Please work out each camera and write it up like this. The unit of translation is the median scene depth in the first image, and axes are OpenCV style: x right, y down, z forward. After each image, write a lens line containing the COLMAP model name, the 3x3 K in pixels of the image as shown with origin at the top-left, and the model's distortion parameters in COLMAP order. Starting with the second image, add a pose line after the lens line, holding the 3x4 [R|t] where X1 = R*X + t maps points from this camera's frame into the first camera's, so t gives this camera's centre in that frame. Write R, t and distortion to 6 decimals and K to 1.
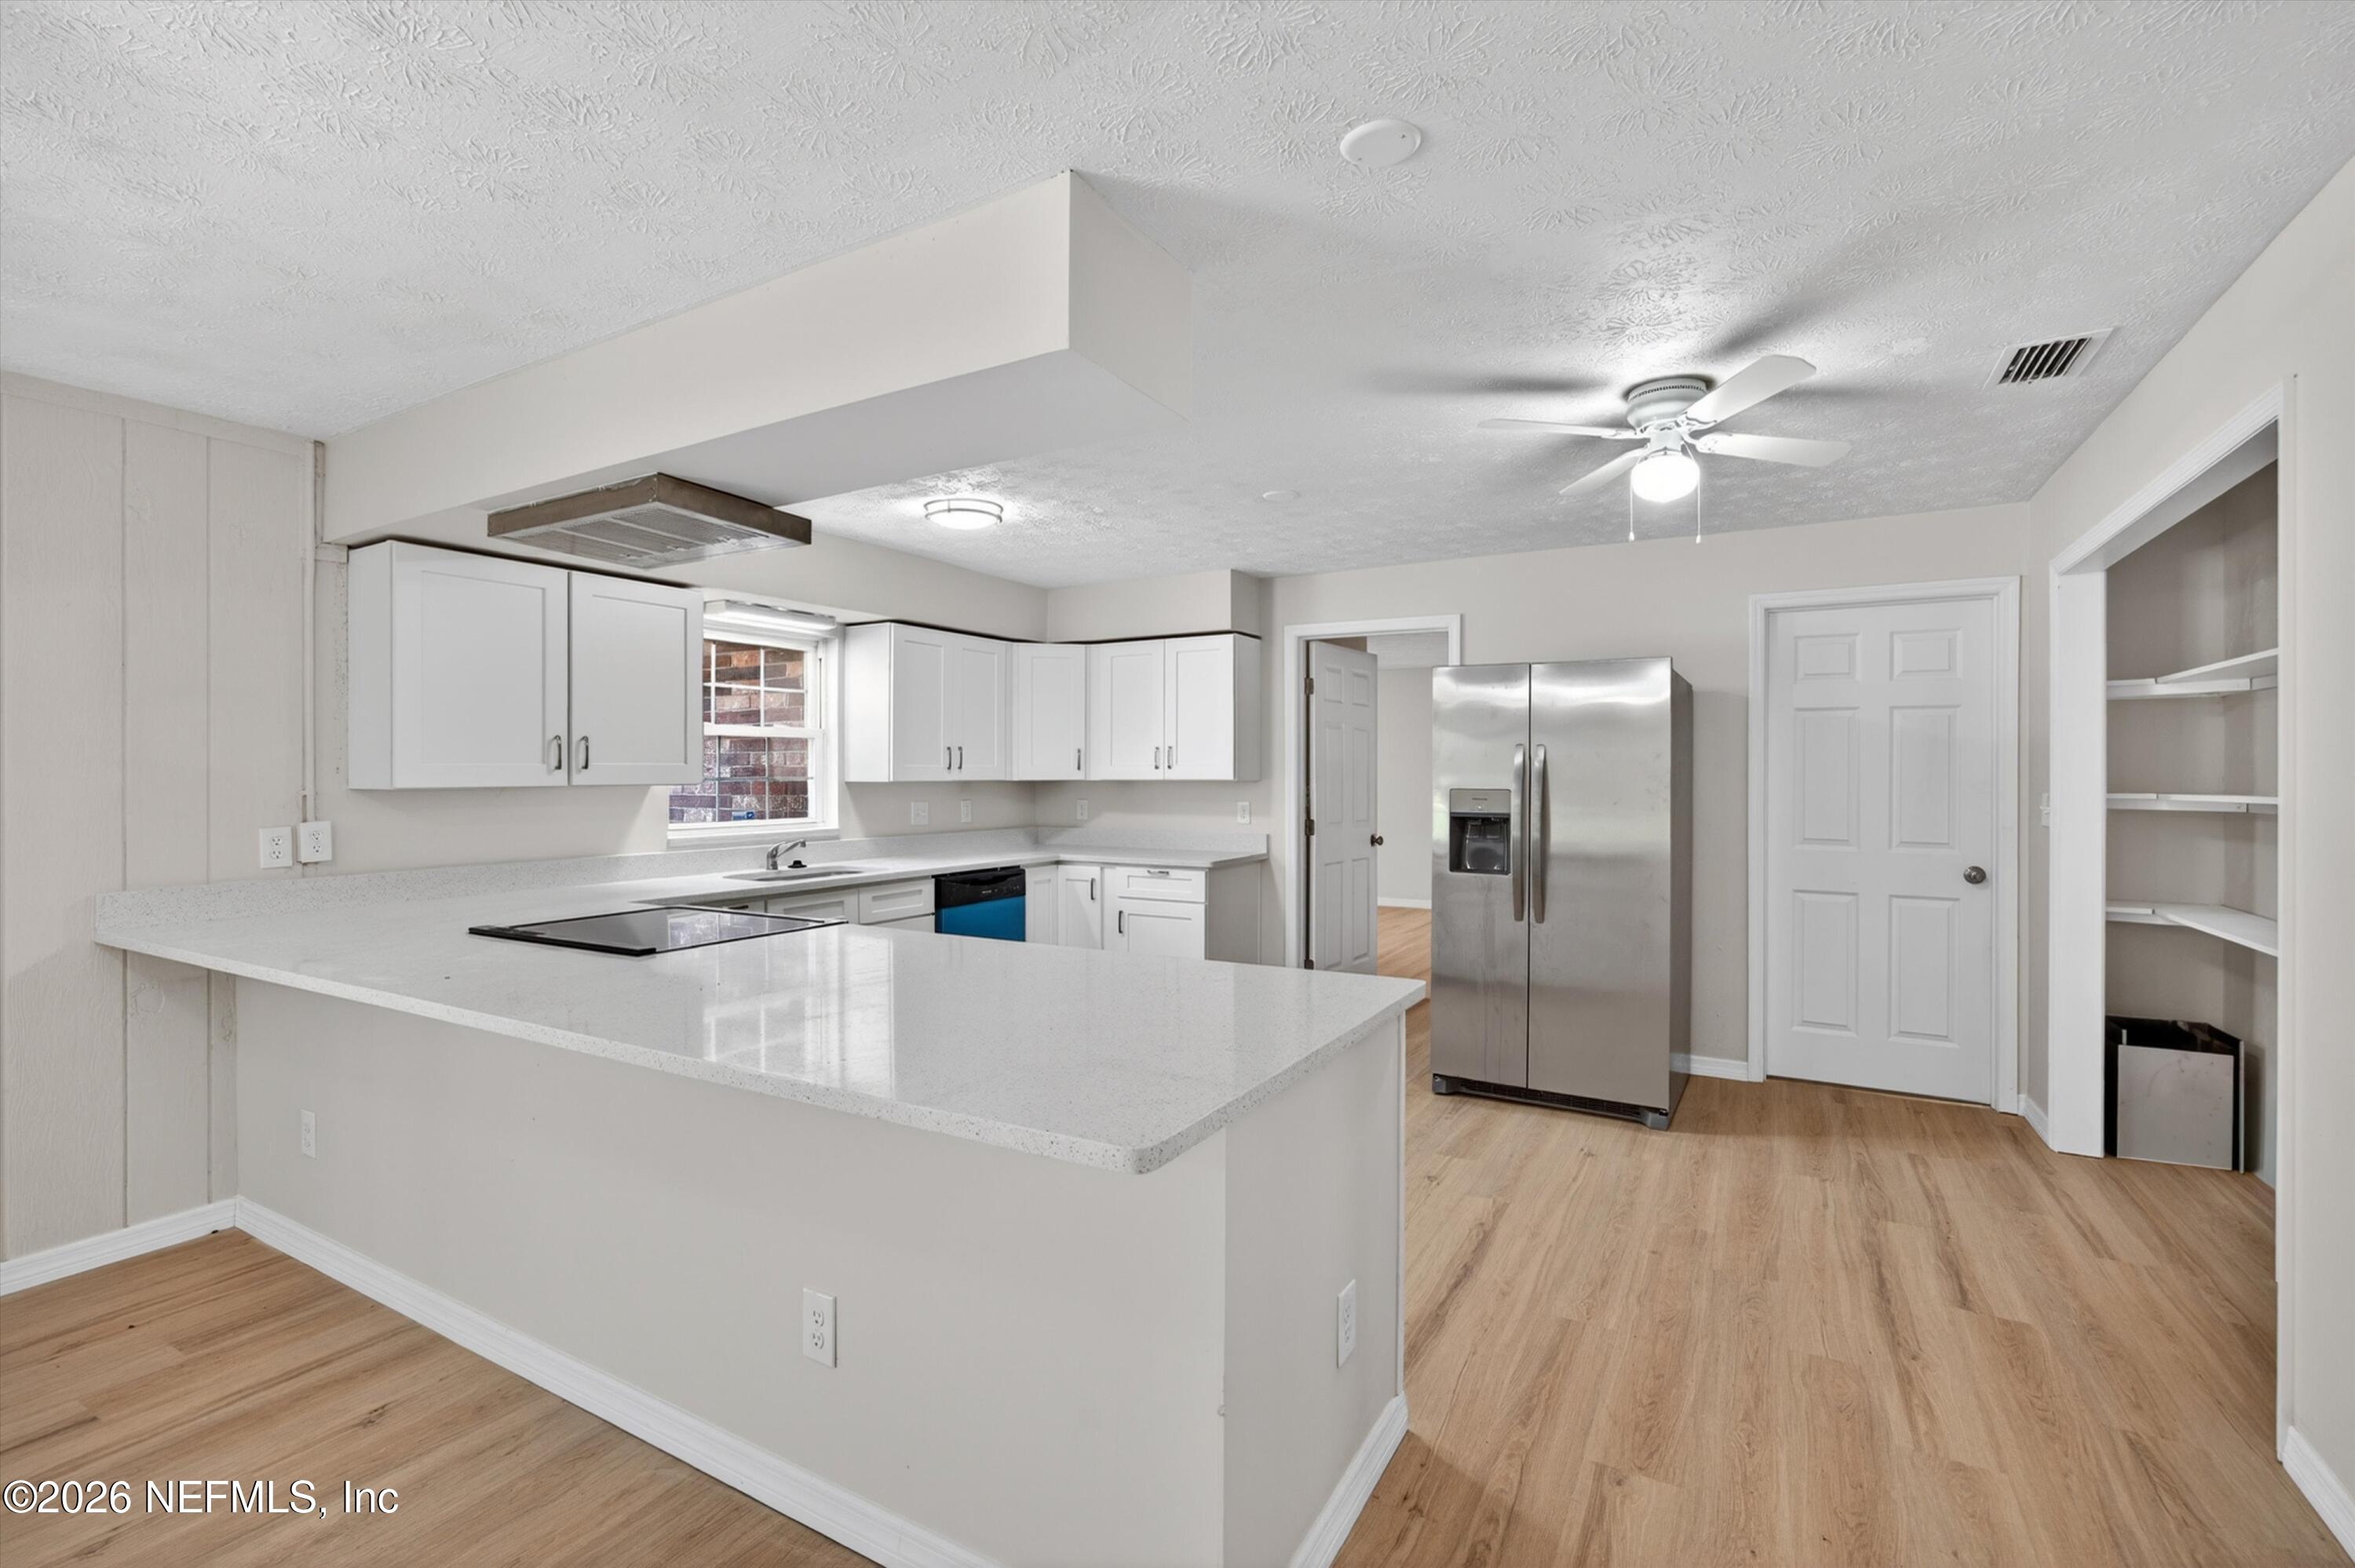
lens RADIAL K [[1047.2, 0, 1177.4], [0, 1047.2, 771.8], [0, 0, 1]] dist [-0.008730, 0.000497]
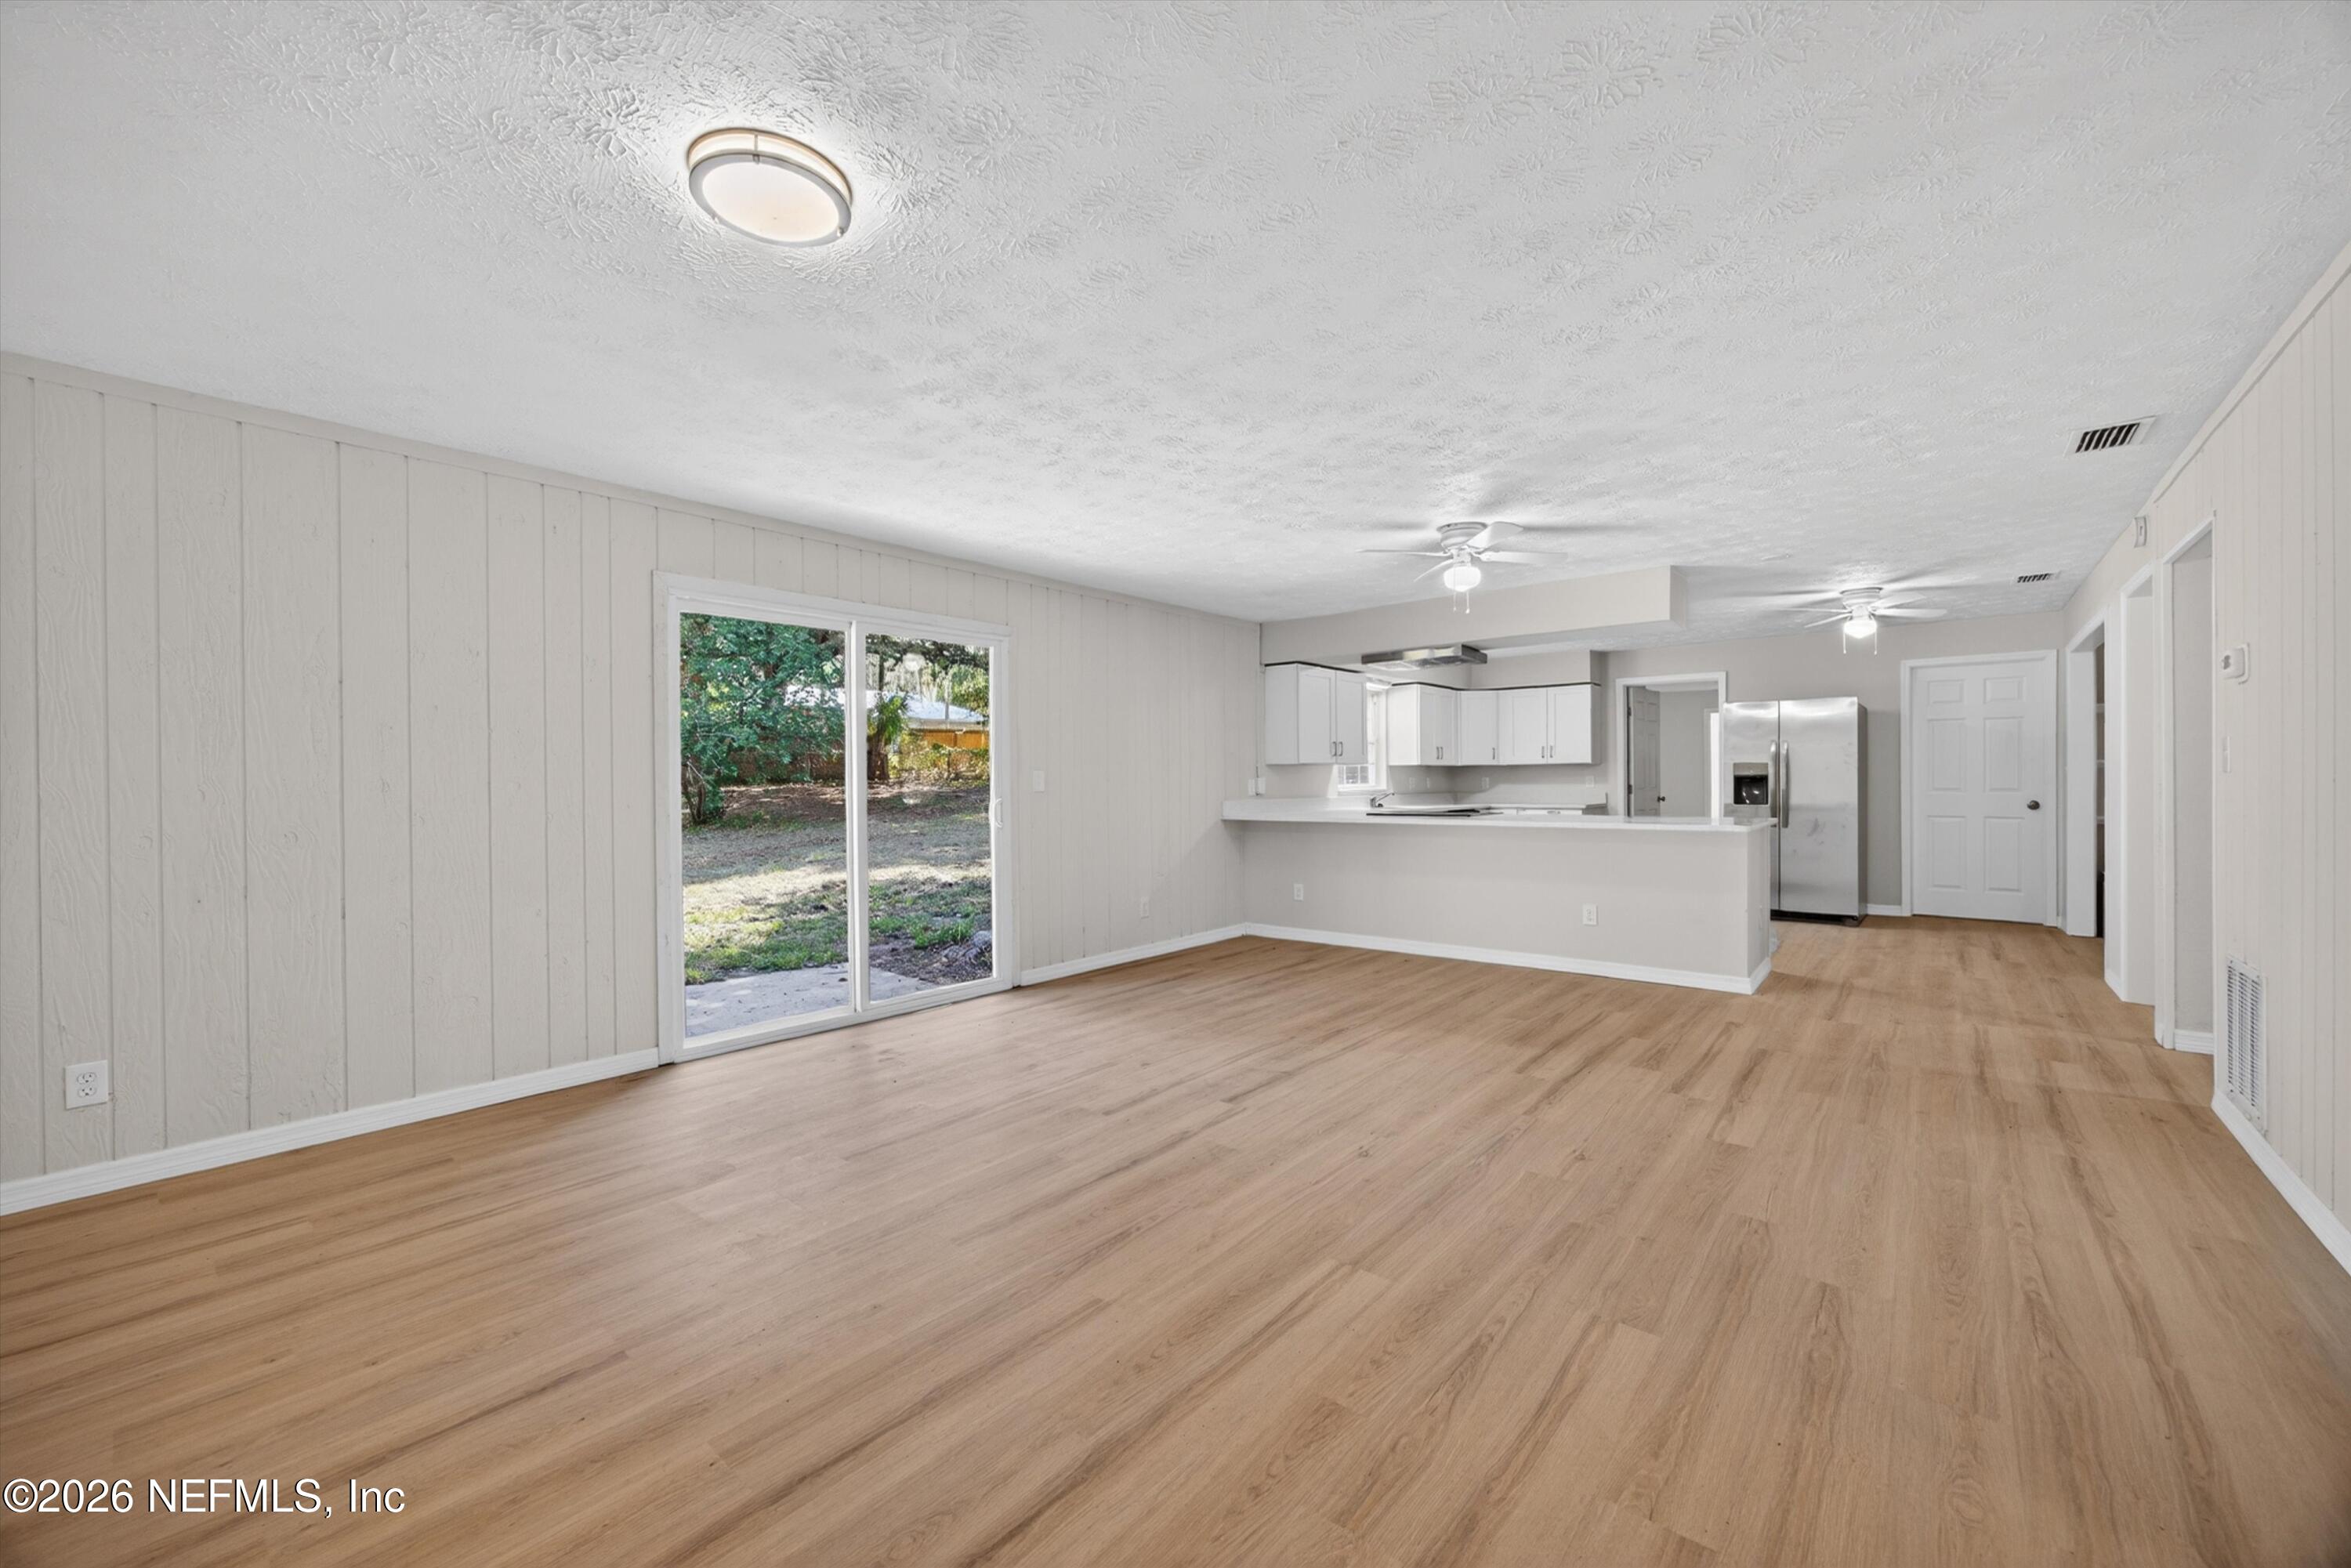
lens RADIAL K [[901.5, 0, 1192.4], [0, 901.5, 774.8], [0, 0, 1]] dist [-0.004470, 0.000034]
pose [[0.985470, -0.007814, -0.169672, -0.477257], [0.007303, 0.999967, -0.003635, 0.037730], [0.169695, 0.002343, 0.985494, -0.888969]]
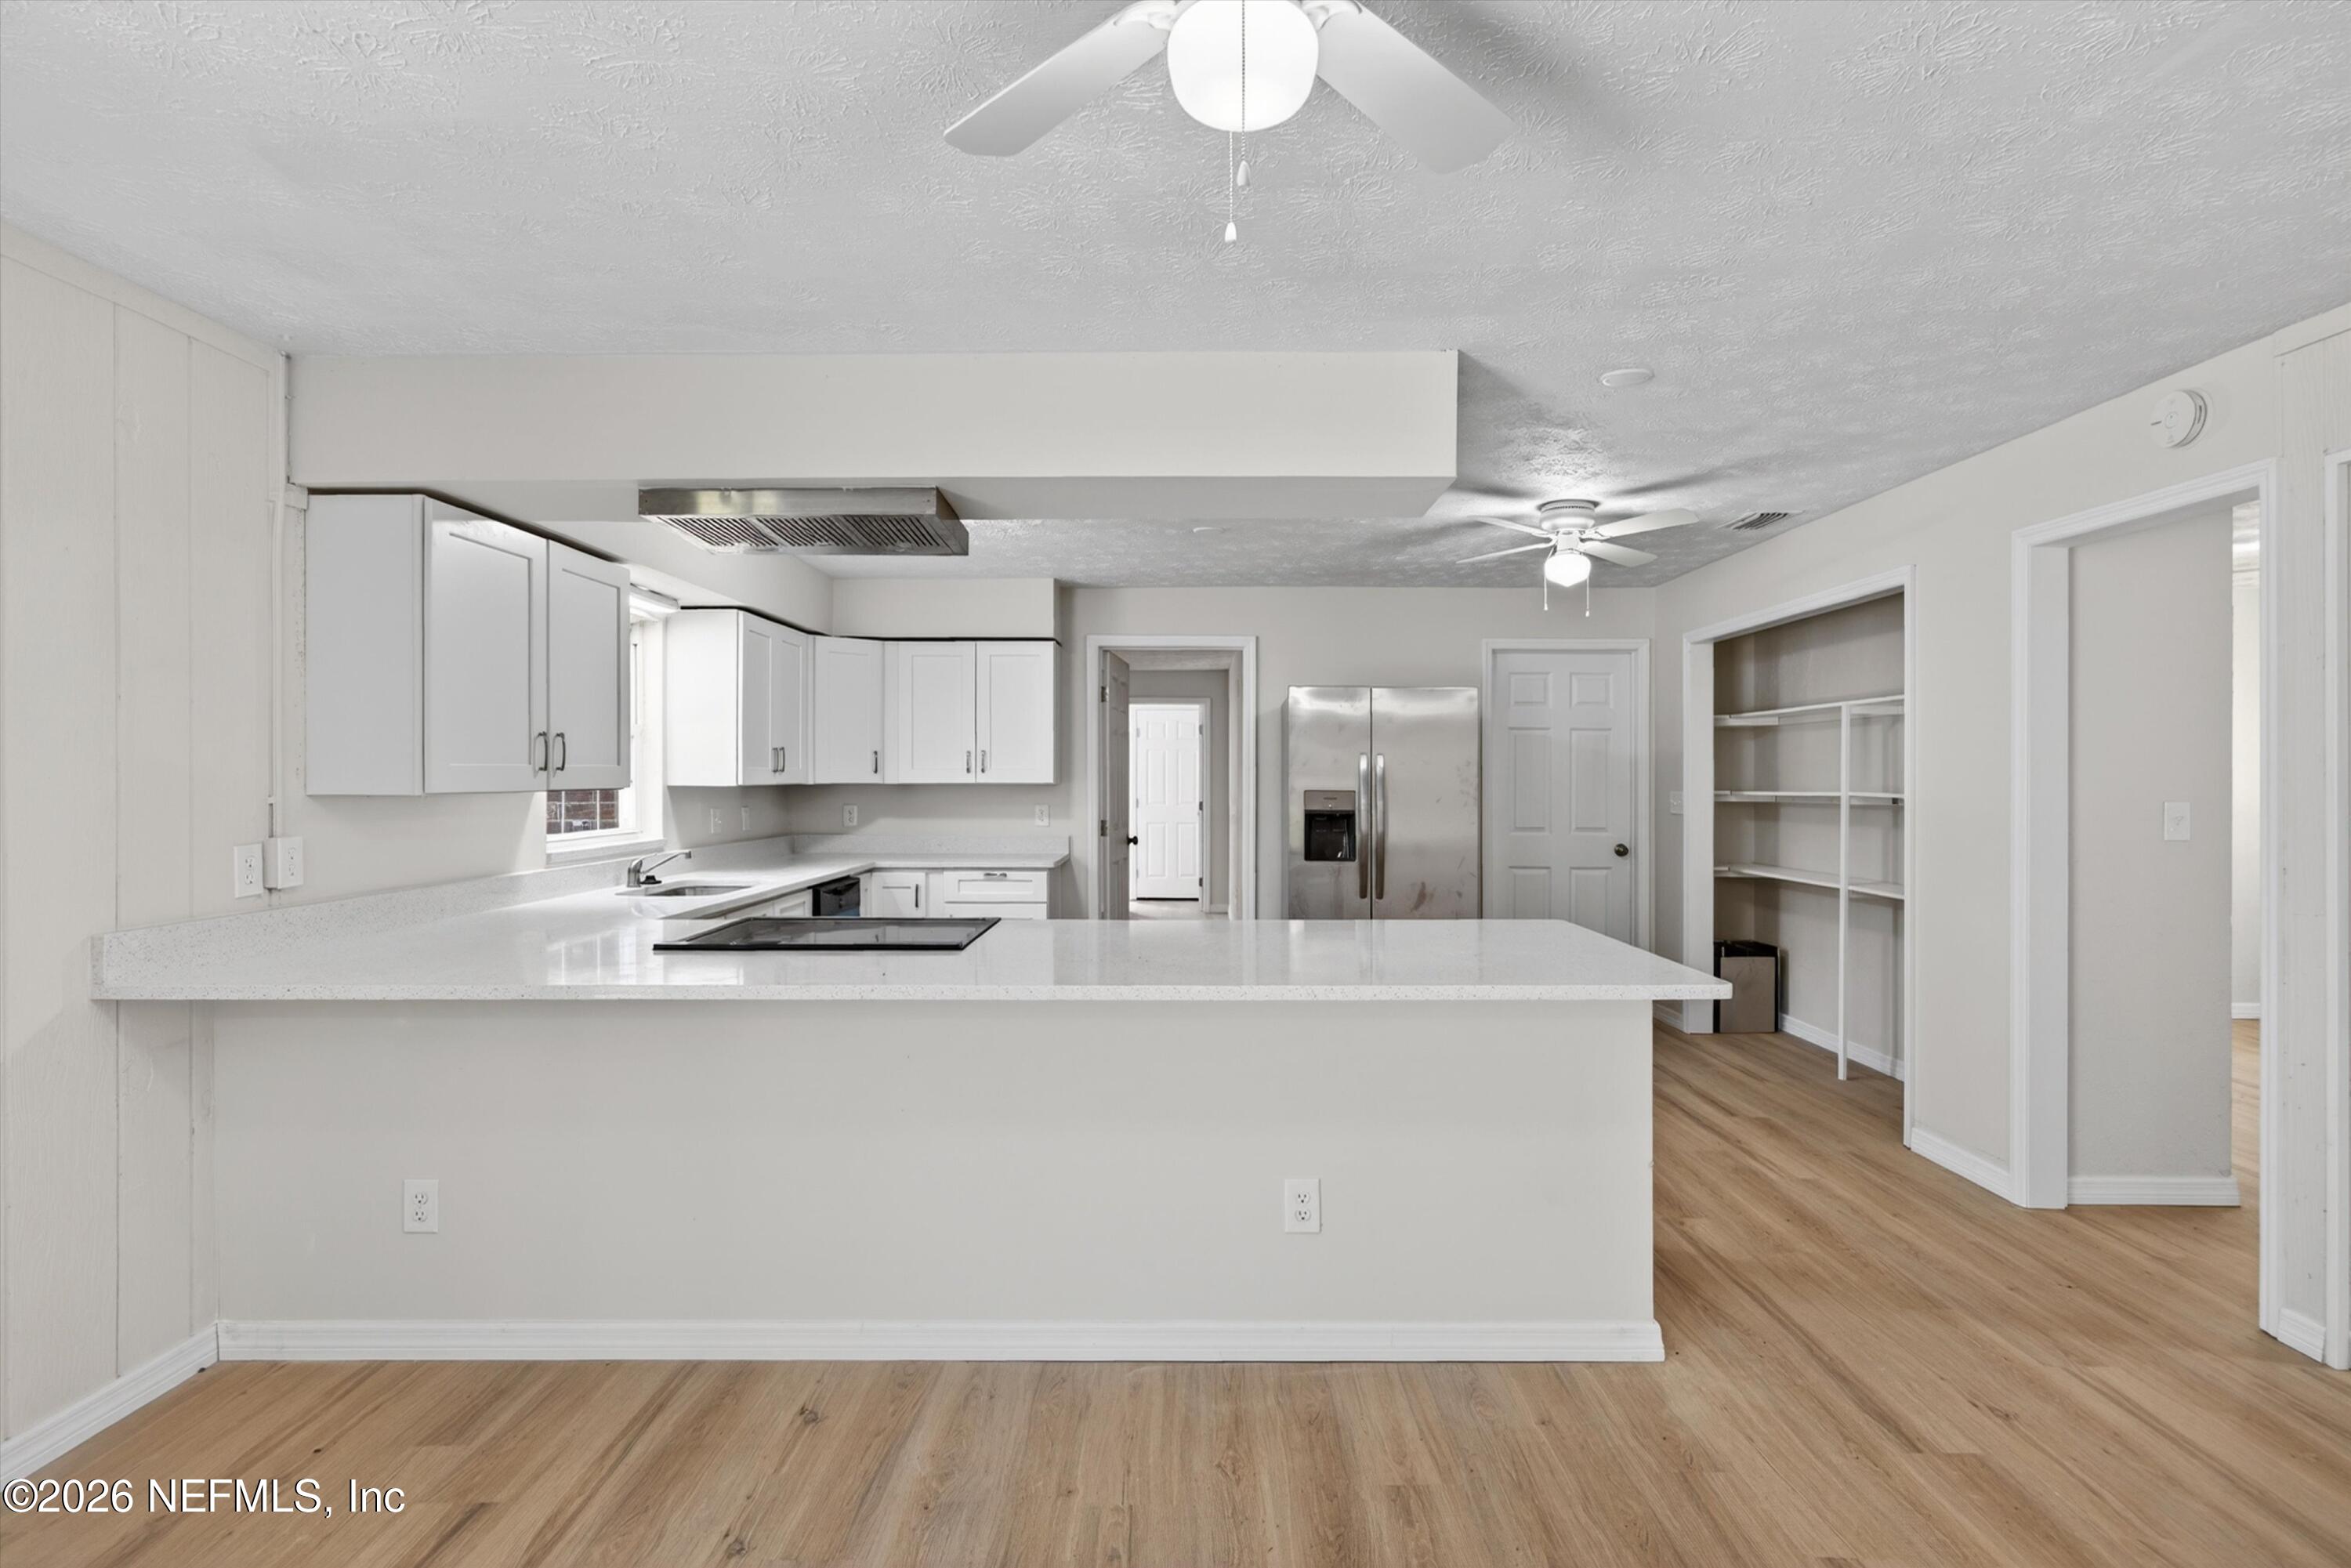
lens RADIAL K [[1168.5, 0, 1184.1], [0, 1168.5, 774.7], [0, 0, 1]] dist [0.000266, -0.000573]
pose [[0.870808, 0.002220, 0.491619, -0.512287], [-0.002129, 0.999997, -0.000744, 0.000021], [-0.491619, -0.000399, 0.870810, -0.081548]]
